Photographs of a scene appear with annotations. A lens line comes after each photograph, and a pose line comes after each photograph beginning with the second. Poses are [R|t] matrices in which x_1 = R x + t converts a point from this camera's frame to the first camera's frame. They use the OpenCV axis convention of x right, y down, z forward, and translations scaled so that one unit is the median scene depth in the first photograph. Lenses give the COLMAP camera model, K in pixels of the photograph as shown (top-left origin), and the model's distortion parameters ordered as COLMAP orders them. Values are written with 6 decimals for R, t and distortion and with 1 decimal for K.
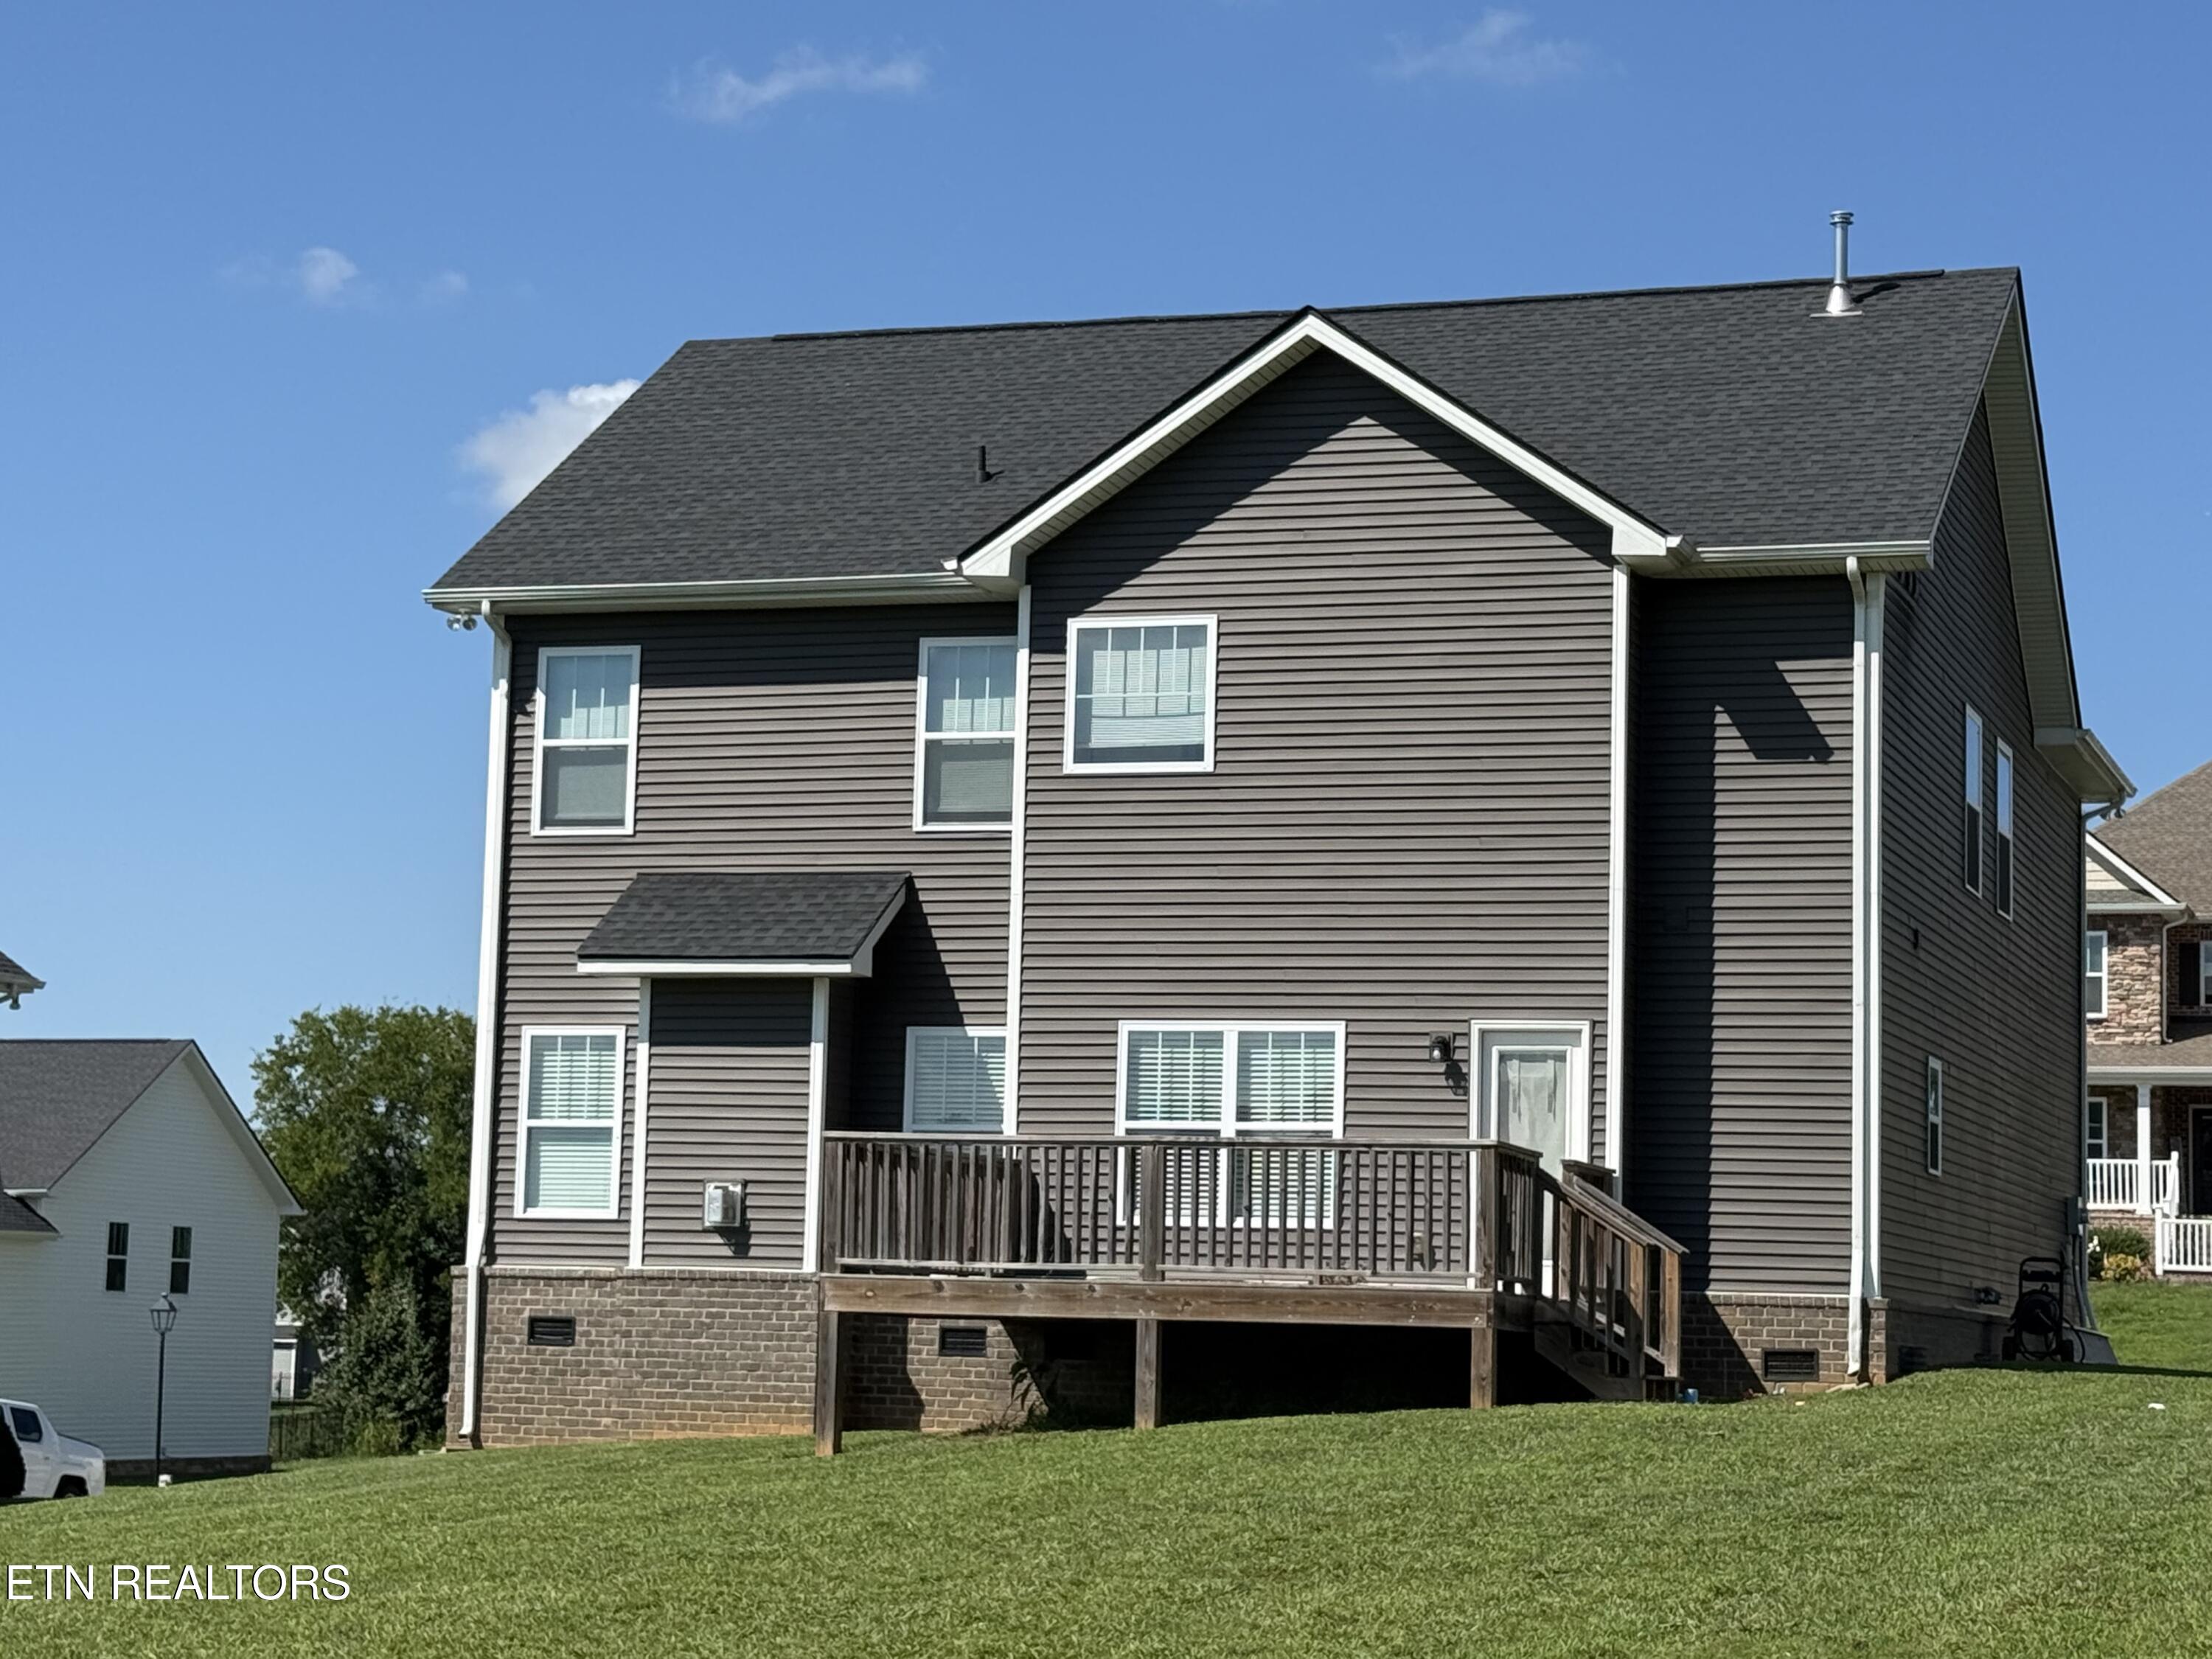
lens RADIAL K [[4378.5, 0, 1103.0], [0, 4378.5, 831.6], [0, 0, 1]] dist [0.105438, 0.000000]
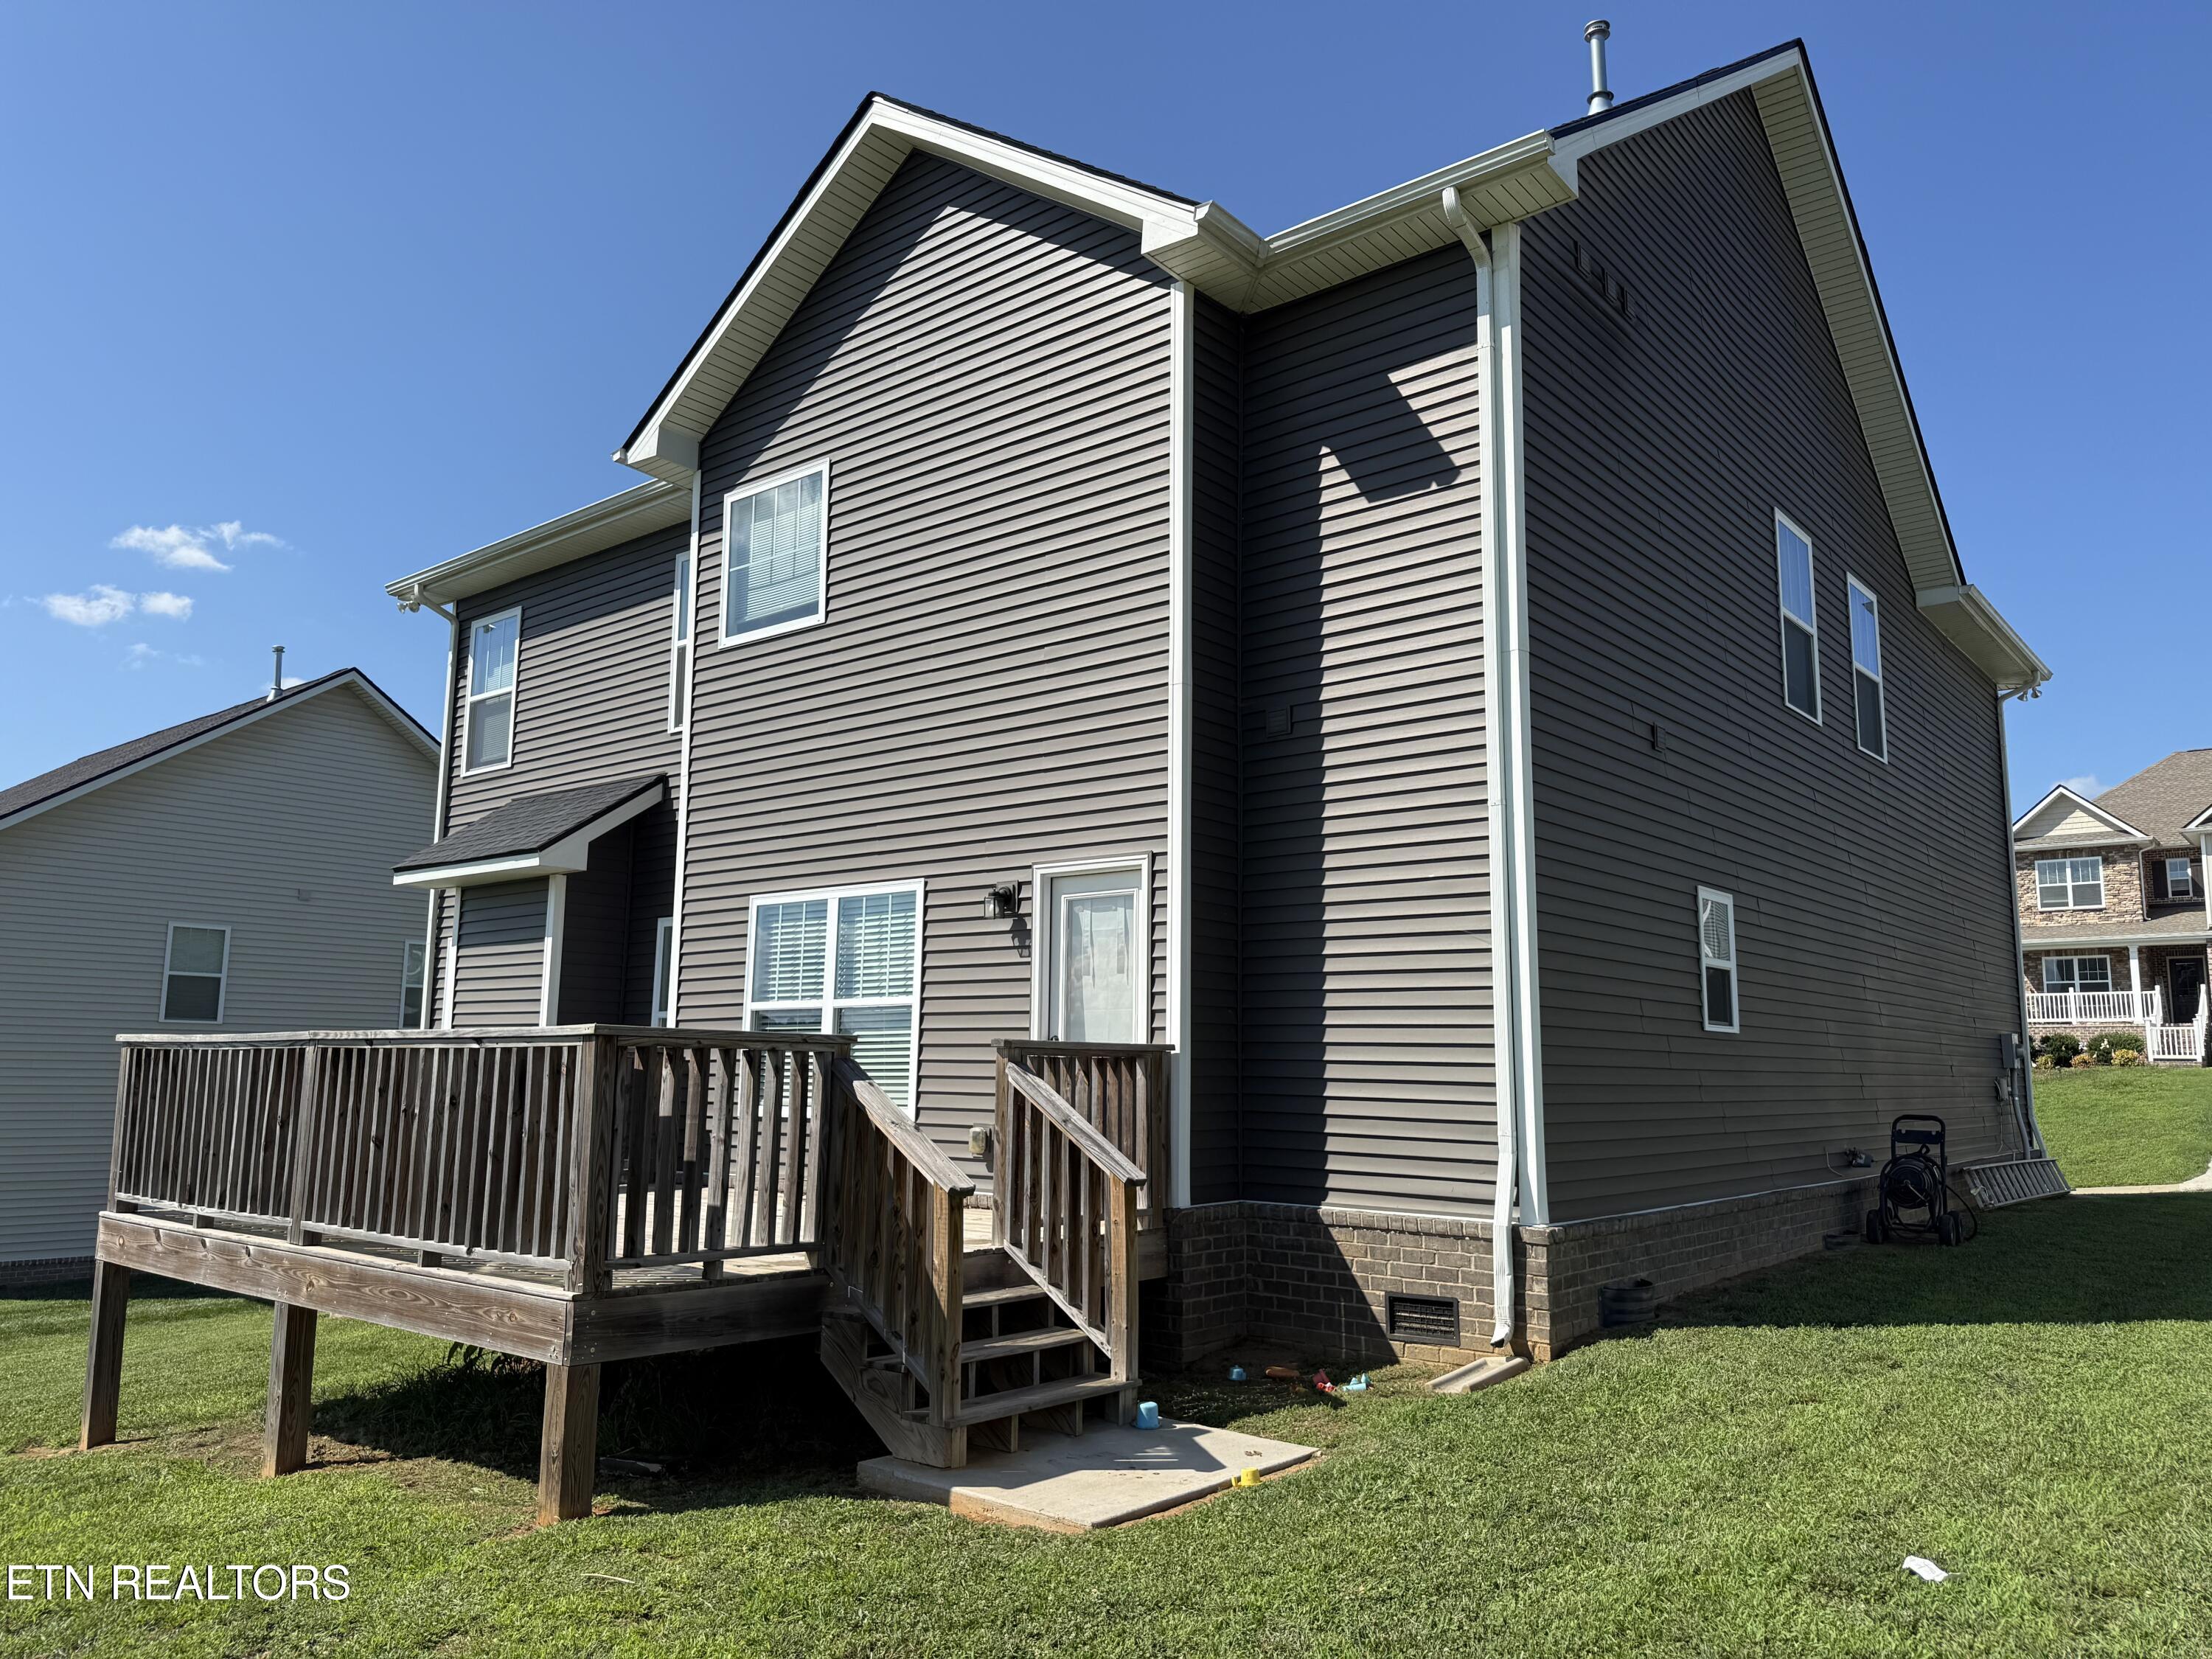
lens RADIAL K [[1556.3, 0, 1108.3], [0, 1556.3, 842.3], [0, 0, 1]] dist [0.041609, -0.027280]
pose [[0.935740, -0.070623, -0.345546, 0.188977], [0.058965, 0.997283, -0.044146, 0.050188], [0.347725, 0.020934, 0.937363, 0.701196]]
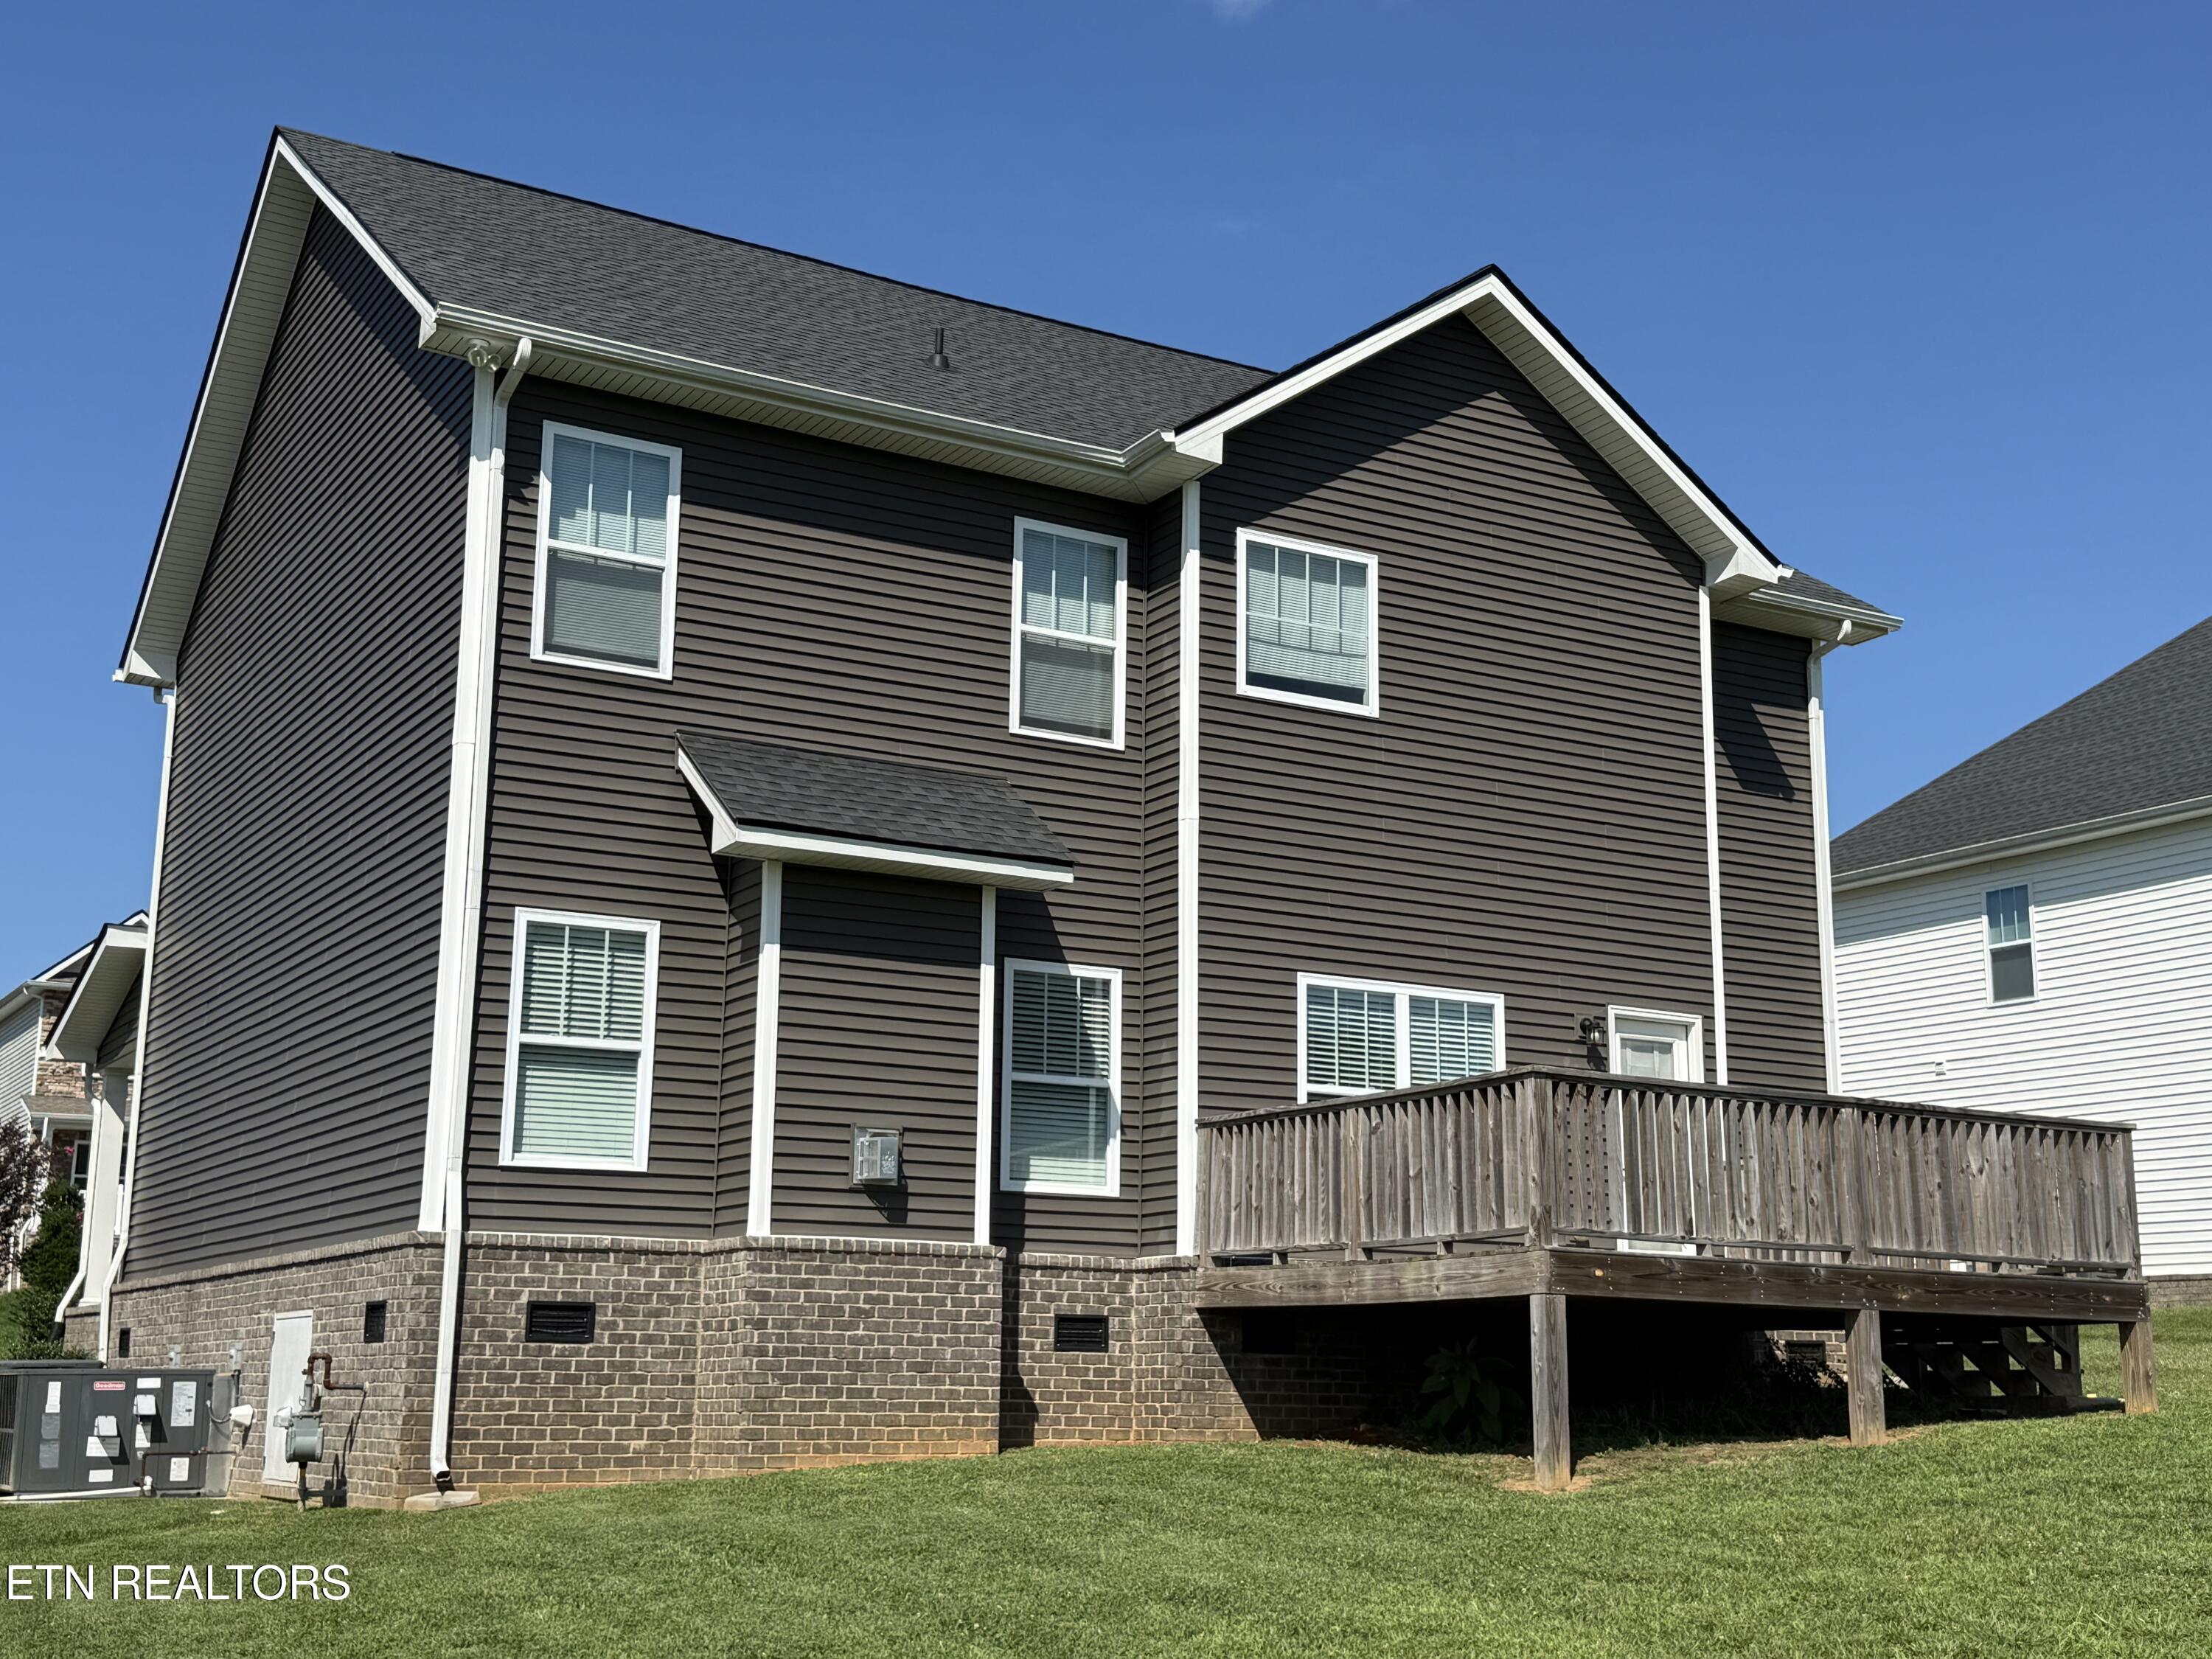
lens RADIAL K [[2639.8, 0, 1103.4], [0, 2639.8, 829.8], [0, 0, 1]] dist [0.124017, 0.000000]
pose [[0.653270, 0.138668, 0.744318, -0.425291], [-0.083585, 0.990285, -0.111131, 0.076751], [-0.752497, 0.010384, 0.658514, 0.659906]]
